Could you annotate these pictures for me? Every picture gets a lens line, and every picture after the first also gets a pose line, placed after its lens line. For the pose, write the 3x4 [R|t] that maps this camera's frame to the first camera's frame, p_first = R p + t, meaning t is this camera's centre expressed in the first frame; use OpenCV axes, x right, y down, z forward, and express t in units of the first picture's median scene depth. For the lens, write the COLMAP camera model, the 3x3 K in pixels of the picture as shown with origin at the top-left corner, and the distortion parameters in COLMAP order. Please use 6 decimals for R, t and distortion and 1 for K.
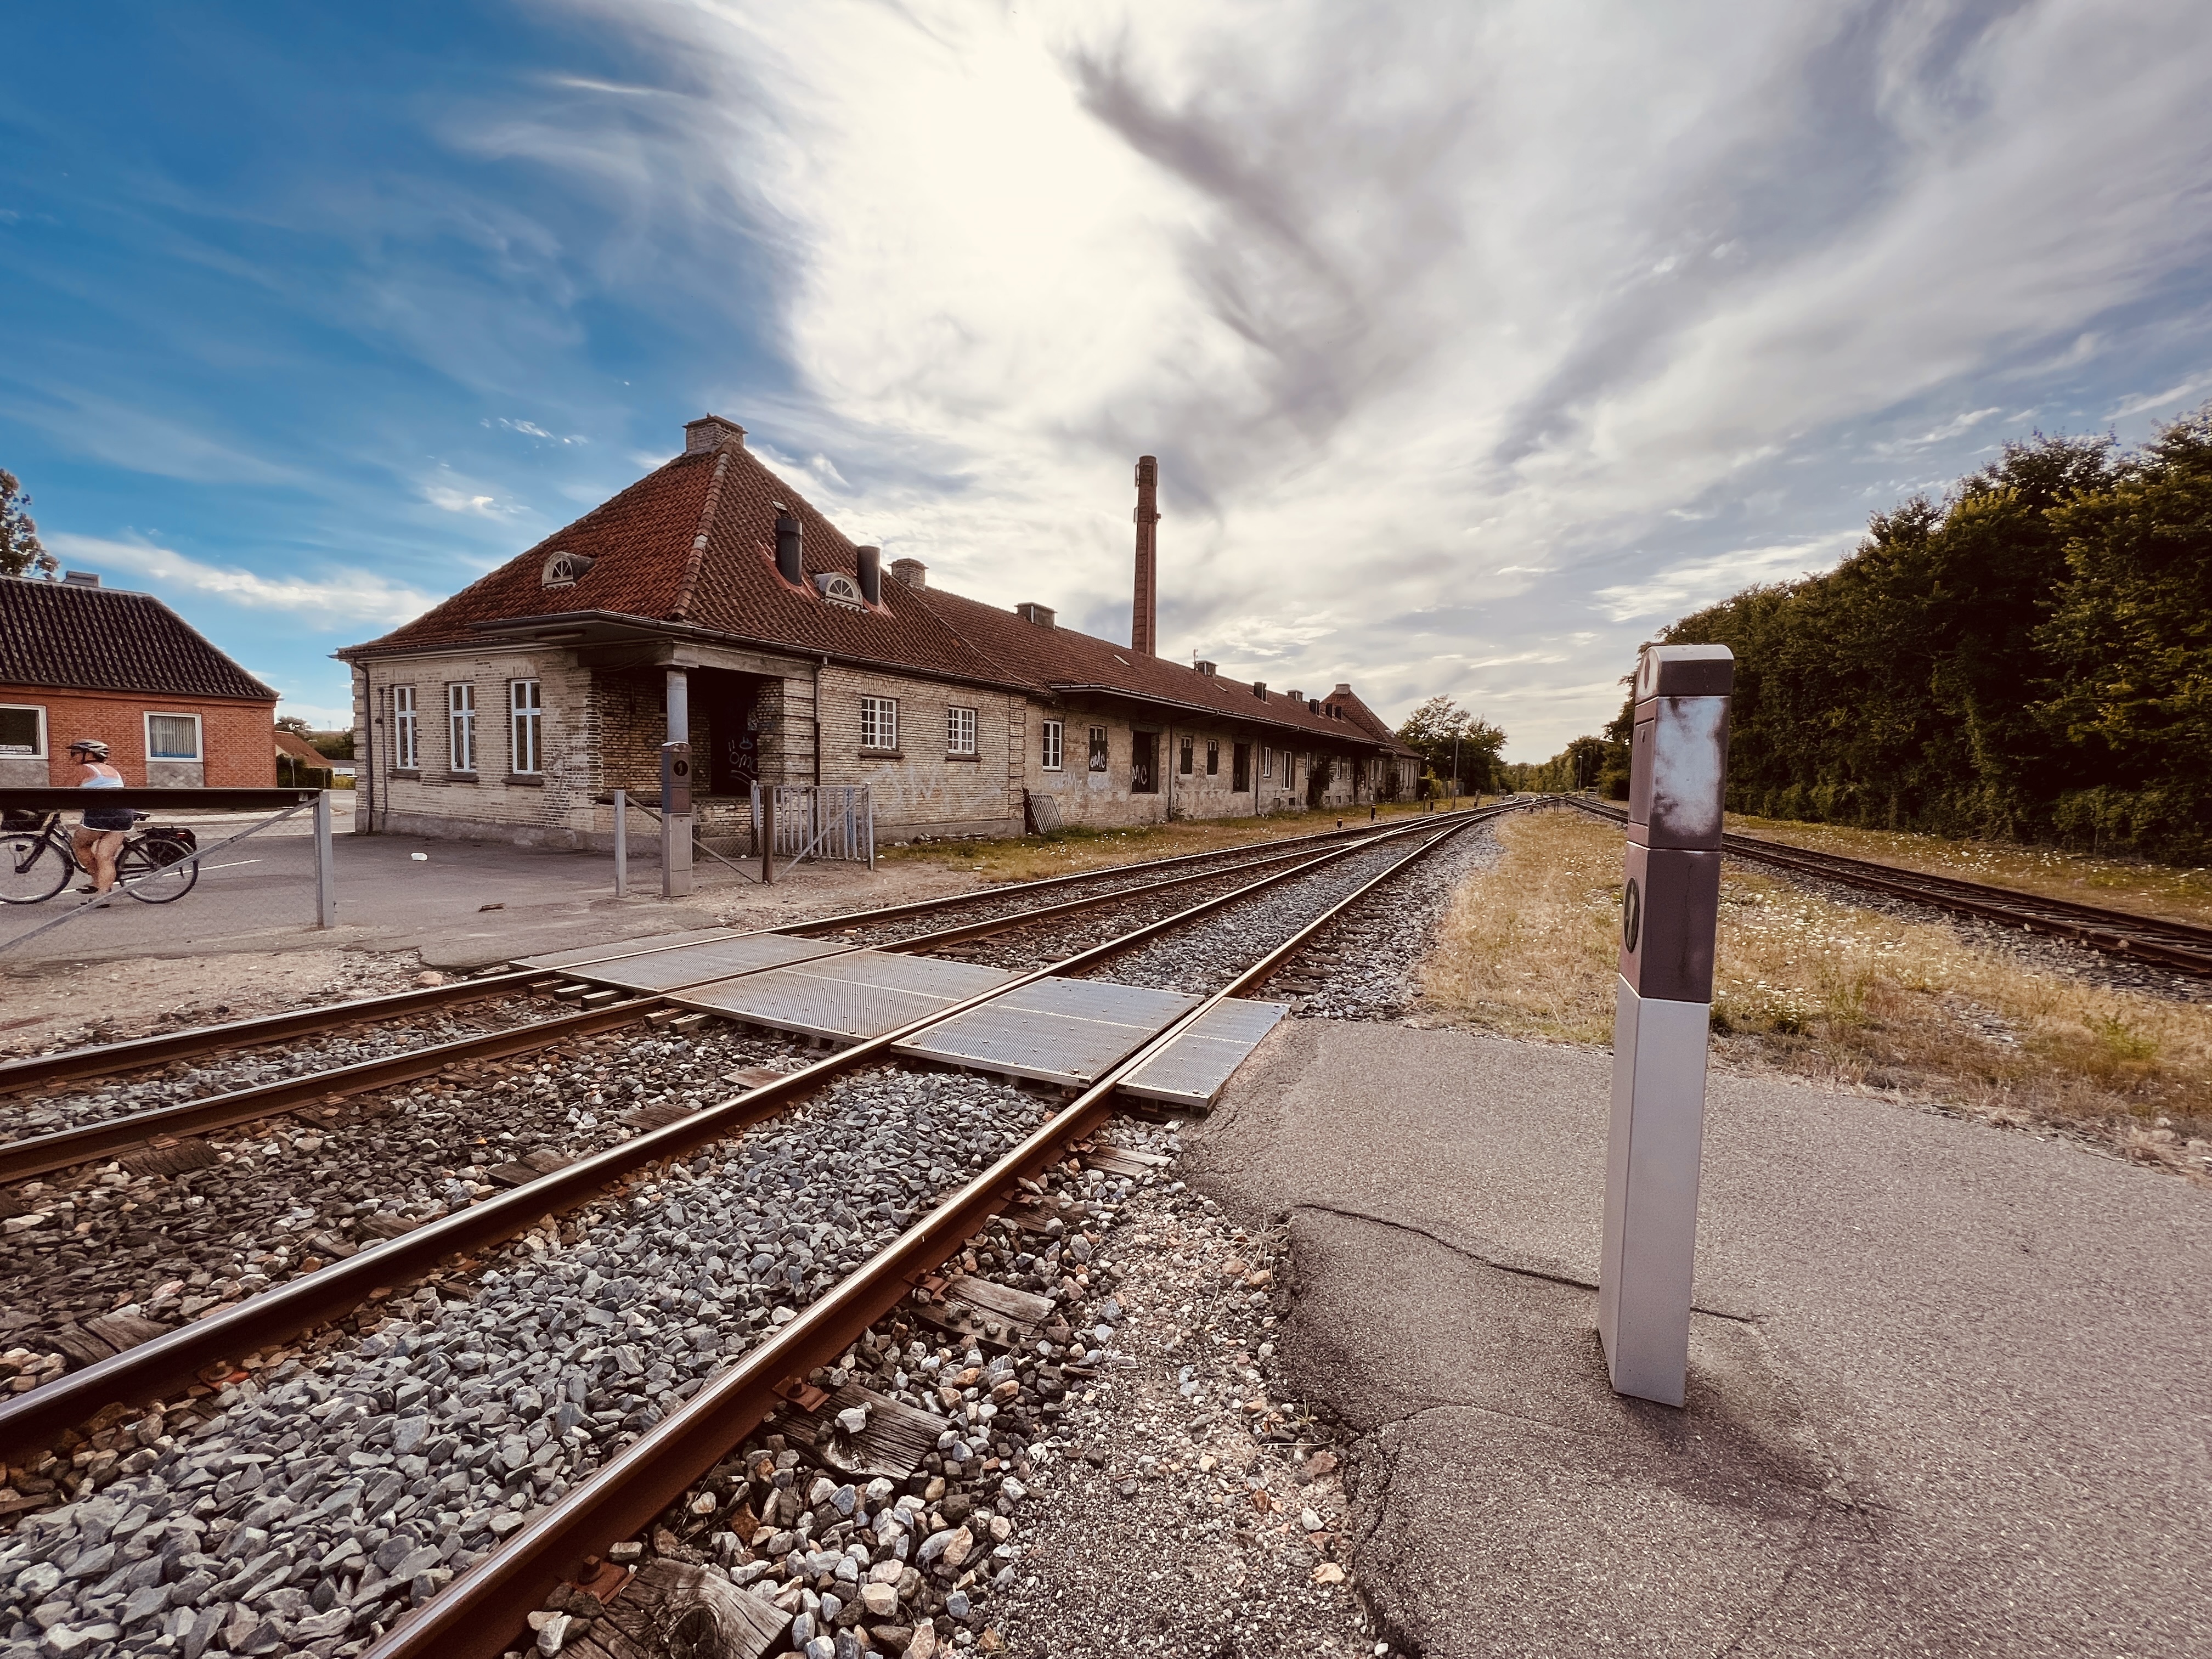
lens RADIAL K [[861.4, 0, 1106.0], [0, 861.4, 829.5], [0, 0, 1]] dist [-0.000243, 0.000025]
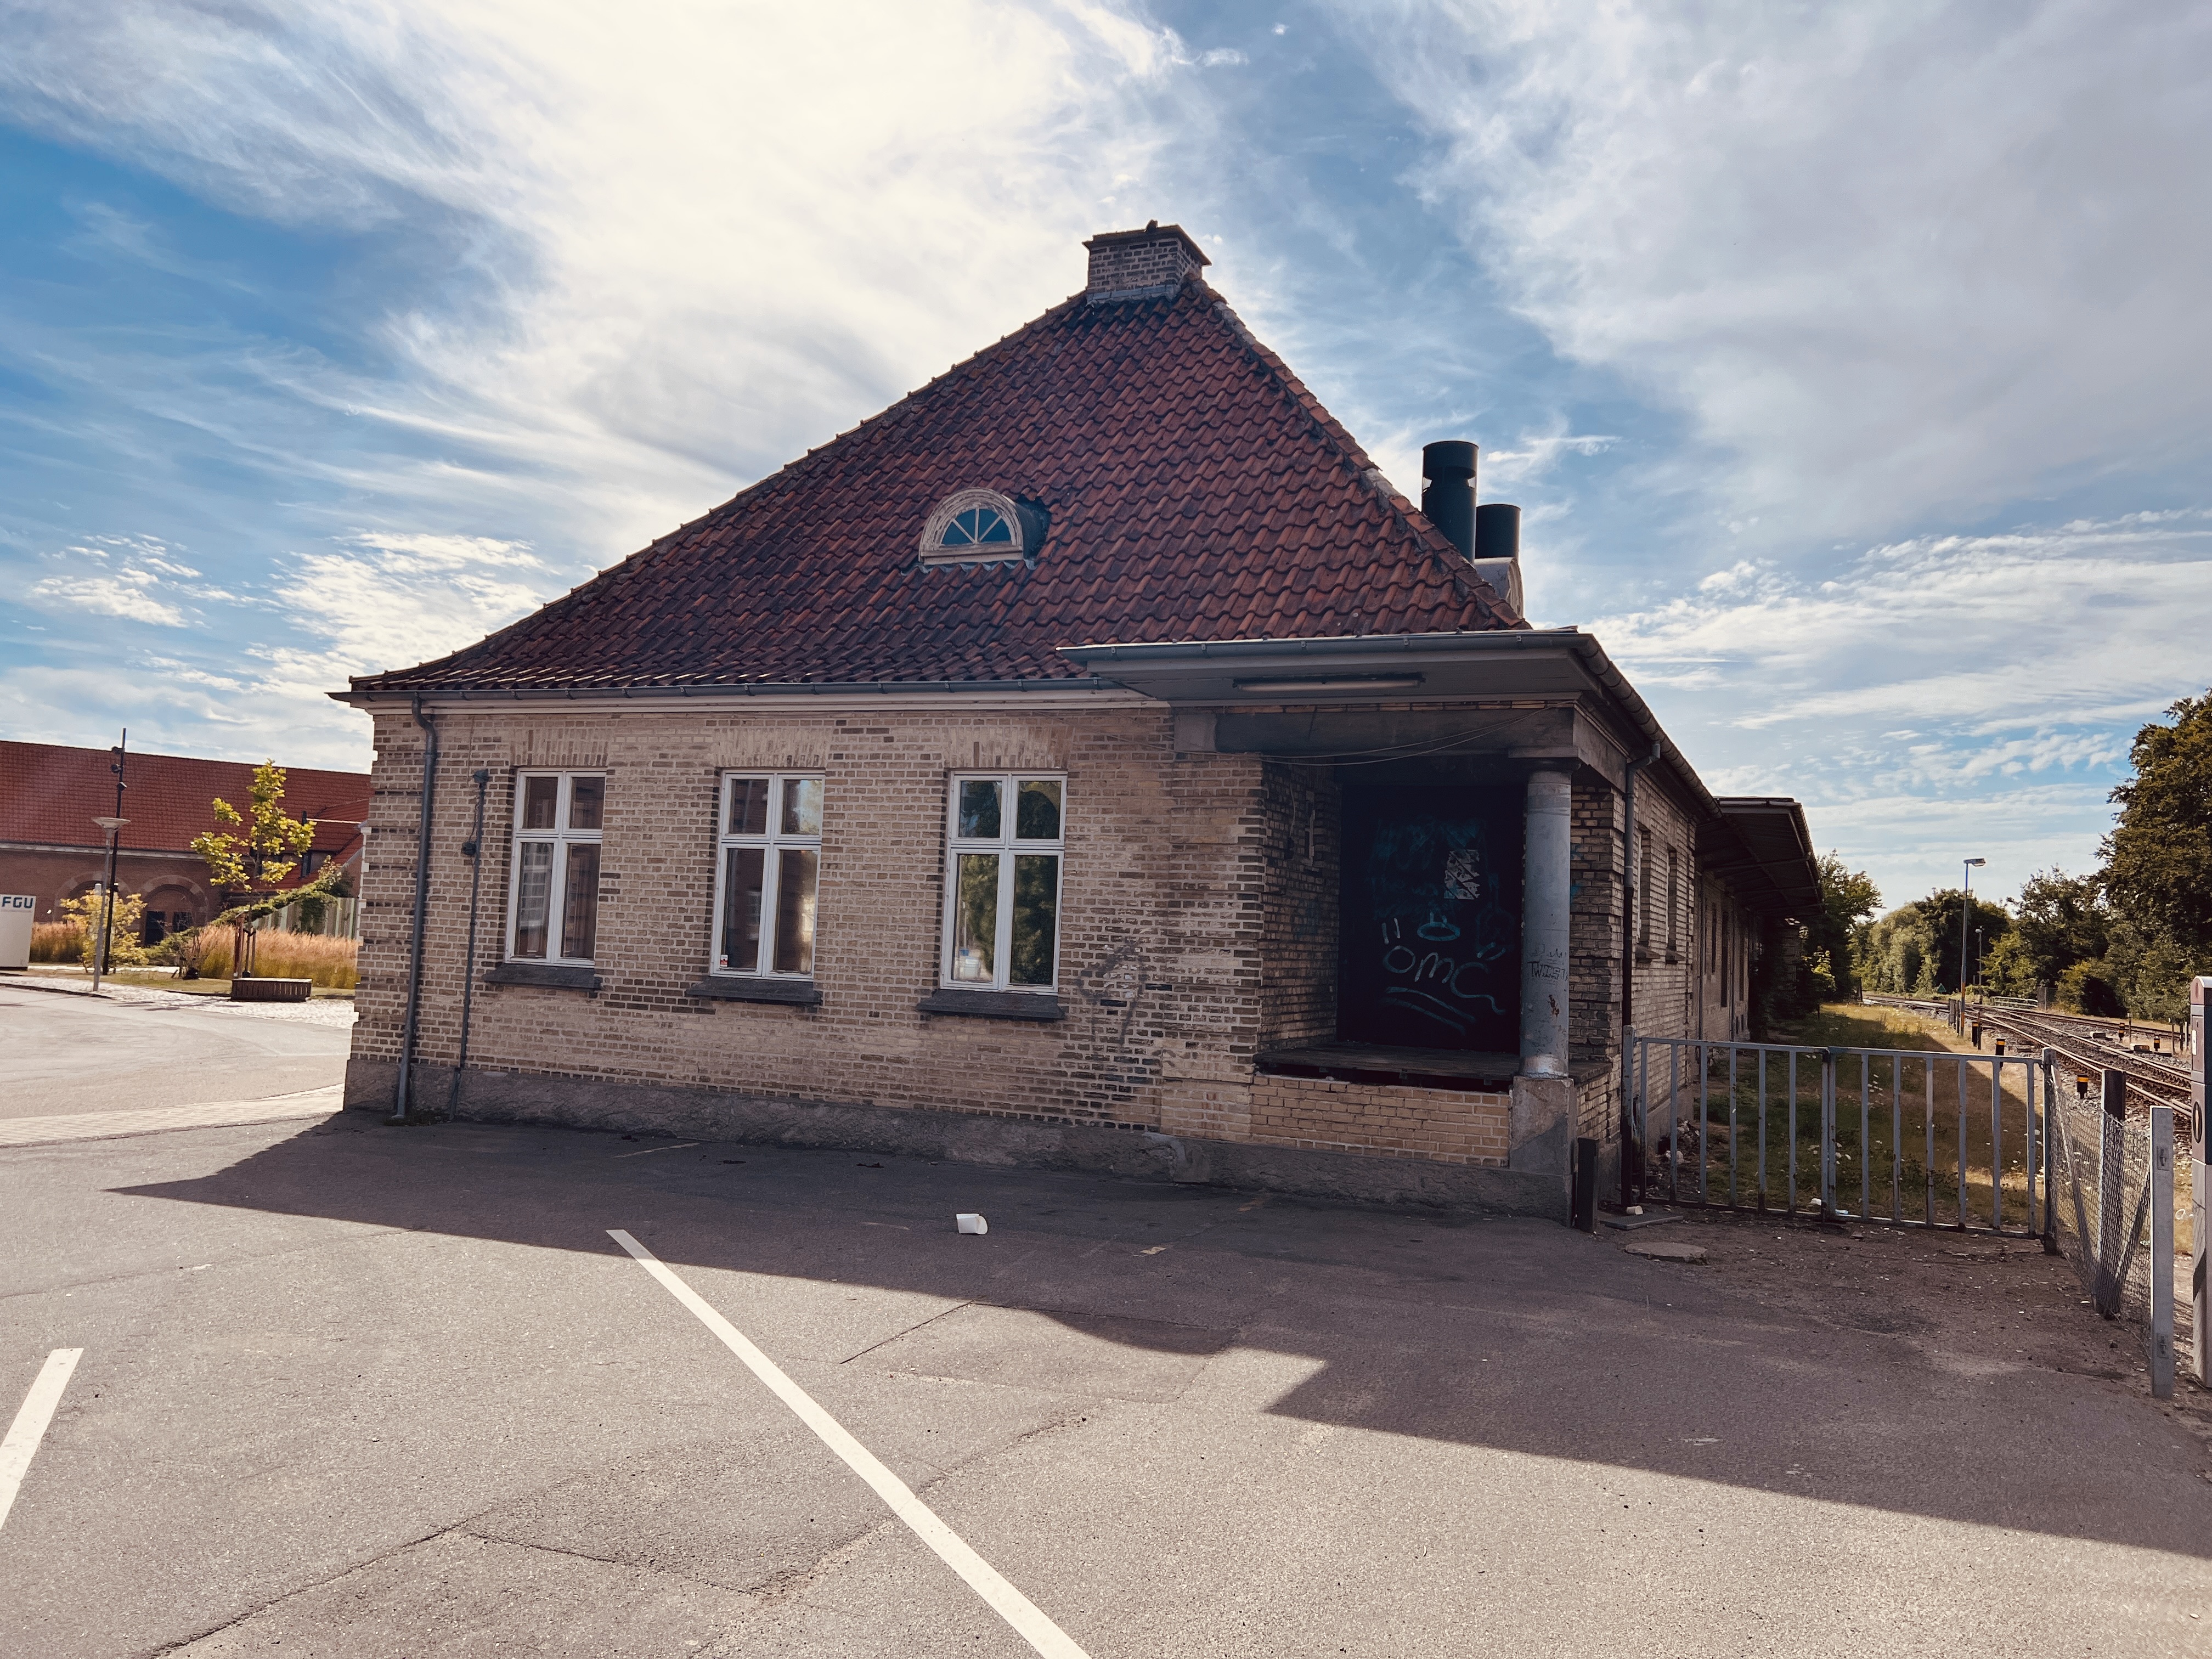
lens RADIAL K [[1625.4, 0, 1089.3], [0, 1625.4, 863.5], [0, 0, 1]] dist [0.071182, -0.077745]
pose [[0.995850, 0.030825, 0.085631, -0.676542], [-0.020330, 0.992464, -0.120836, -0.030398], [-0.088710, 0.118594, 0.988972, 0.192314]]
